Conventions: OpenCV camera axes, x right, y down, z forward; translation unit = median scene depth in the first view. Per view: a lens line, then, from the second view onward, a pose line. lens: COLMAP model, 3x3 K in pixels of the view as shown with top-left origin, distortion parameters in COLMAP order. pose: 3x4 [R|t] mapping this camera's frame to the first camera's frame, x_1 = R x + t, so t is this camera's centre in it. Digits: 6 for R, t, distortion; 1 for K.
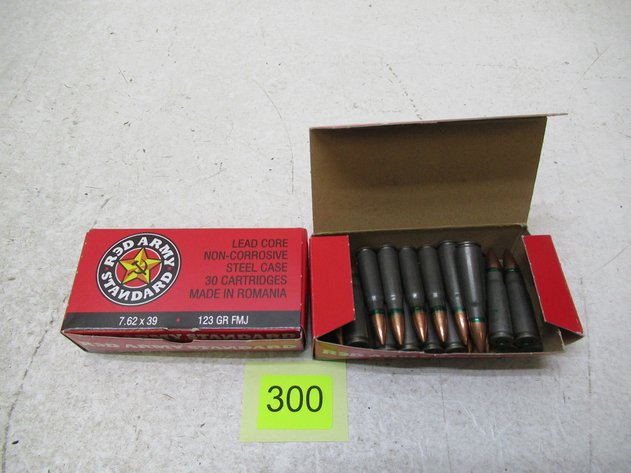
lens RADIAL K [[467.9, 0, 313.2], [0, 467.9, 235.6], [0, 0, 1]] dist [-0.004400, -0.002391]
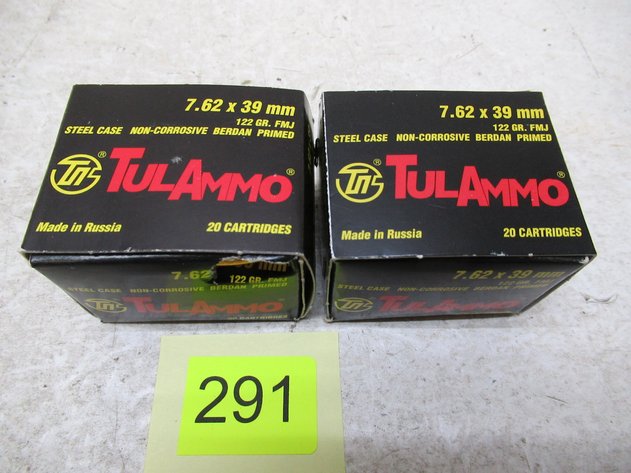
lens RADIAL K [[467.9, 0, 313.2], [0, 467.9, 235.6], [0, 0, 1]] dist [-0.004400, -0.002391]
pose [[0.996269, -0.028213, 0.081558, -0.465139], [0.021973, 0.996833, 0.076424, 0.067061], [-0.083456, -0.074347, 0.993734, 0.340274]]
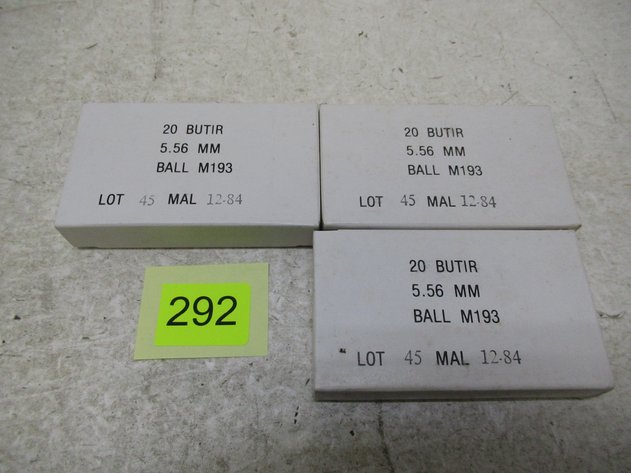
lens RADIAL K [[467.9, 0, 313.2], [0, 467.9, 235.6], [0, 0, 1]] dist [-0.004400, -0.002391]
pose [[0.997319, -0.040627, 0.060856, -0.560375], [0.031815, 0.989731, 0.139355, -0.025112], [-0.065893, -0.137045, 0.988371, 0.218206]]
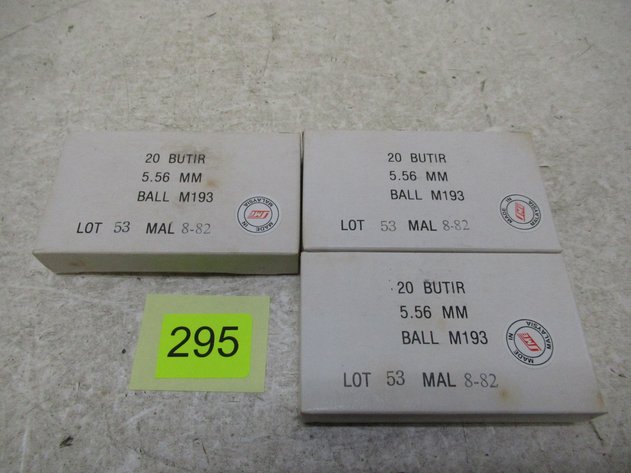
lens RADIAL K [[467.9, 0, 313.2], [0, 467.9, 235.6], [0, 0, 1]] dist [-0.004400, -0.002391]
pose [[0.994313, -0.069908, 0.080341, -0.776277], [0.062197, 0.993554, 0.094772, 0.094655], [-0.086449, -0.089236, 0.992252, 0.141798]]
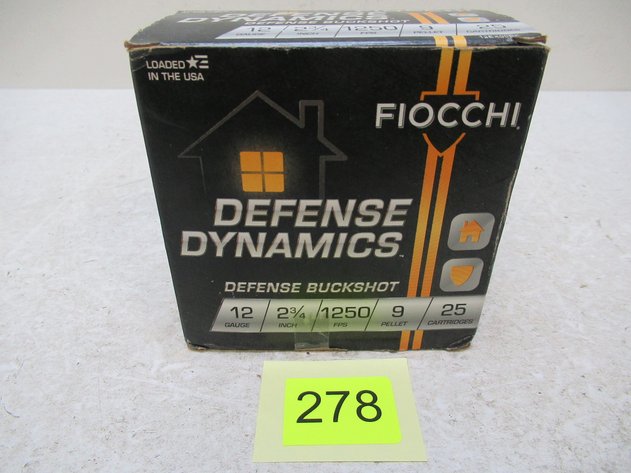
lens RADIAL K [[467.9, 0, 313.2], [0, 467.9, 235.6], [0, 0, 1]] dist [-0.004400, -0.002391]
pose [[0.998995, -0.001882, 0.044792, -0.922368], [0.020341, 0.909388, -0.415451, 0.268614], [-0.039952, 0.415944, 0.908512, 0.241336]]
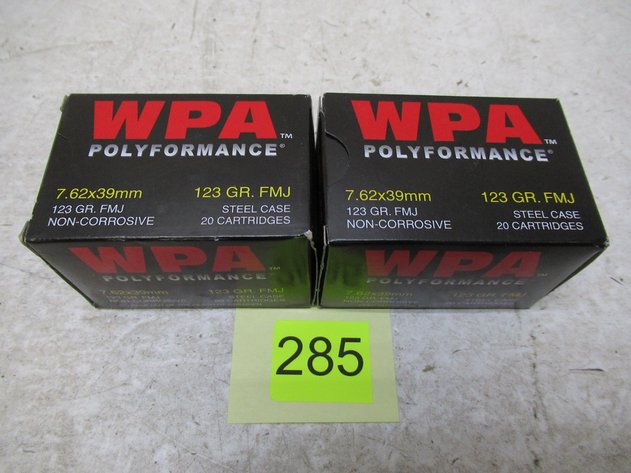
lens RADIAL K [[467.9, 0, 313.2], [0, 467.9, 235.6], [0, 0, 1]] dist [-0.004400, -0.002391]
pose [[0.998445, -0.026152, 0.049240, -0.656424], [0.022551, 0.997126, 0.072324, -0.091543], [-0.050990, -0.071101, 0.996165, 0.396930]]
